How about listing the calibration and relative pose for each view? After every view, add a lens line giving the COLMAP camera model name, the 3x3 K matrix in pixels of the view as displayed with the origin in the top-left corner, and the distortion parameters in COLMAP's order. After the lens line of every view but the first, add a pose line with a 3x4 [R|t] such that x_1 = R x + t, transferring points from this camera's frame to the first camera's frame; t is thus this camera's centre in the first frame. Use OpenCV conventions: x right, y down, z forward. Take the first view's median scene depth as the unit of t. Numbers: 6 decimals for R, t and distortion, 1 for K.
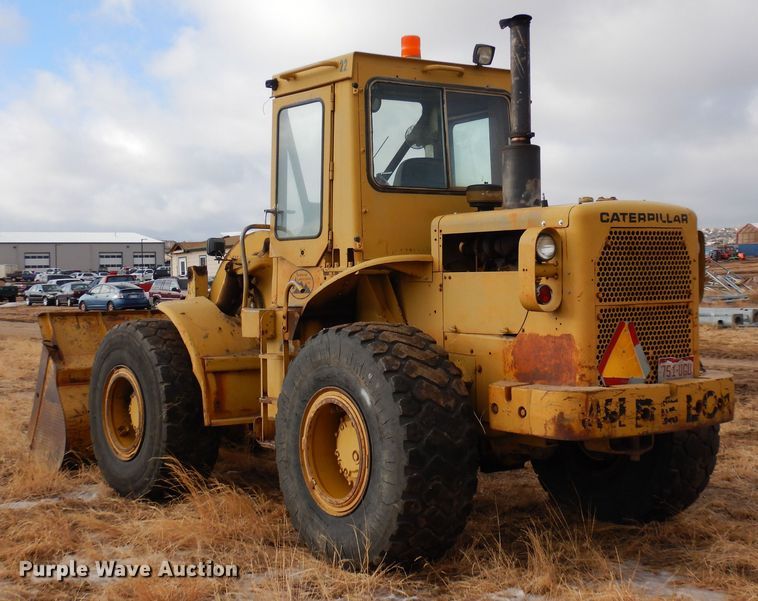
lens RADIAL K [[1116.8, 0, 379.0], [0, 1116.8, 300.5], [0, 0, 1]] dist [0.039383, 0.038432]
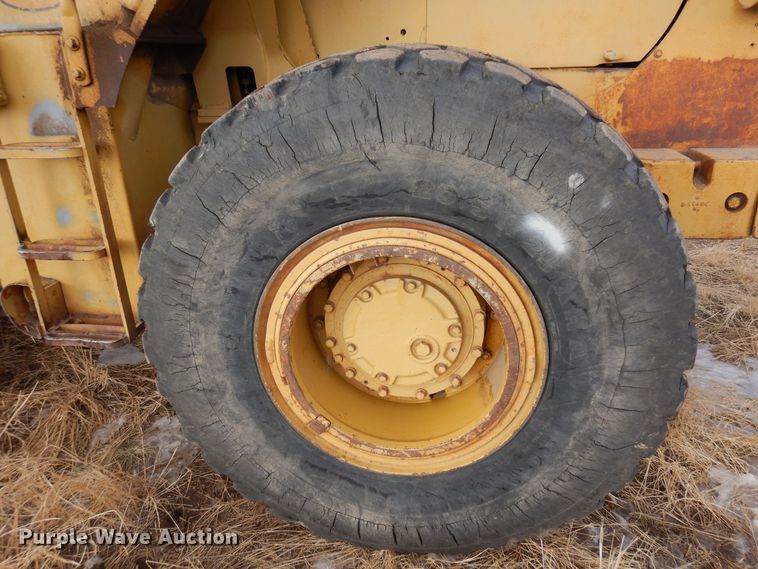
lens RADIAL K [[548.4, 0, 379.0], [0, 548.4, 284.5], [0, 0, 1]] dist [0.029295, -0.009582]
pose [[0.685573, -0.285803, 0.669557, -0.187557], [0.030851, 0.930295, 0.365511, 0.028227], [-0.727350, -0.229928, 0.646603, 0.889864]]
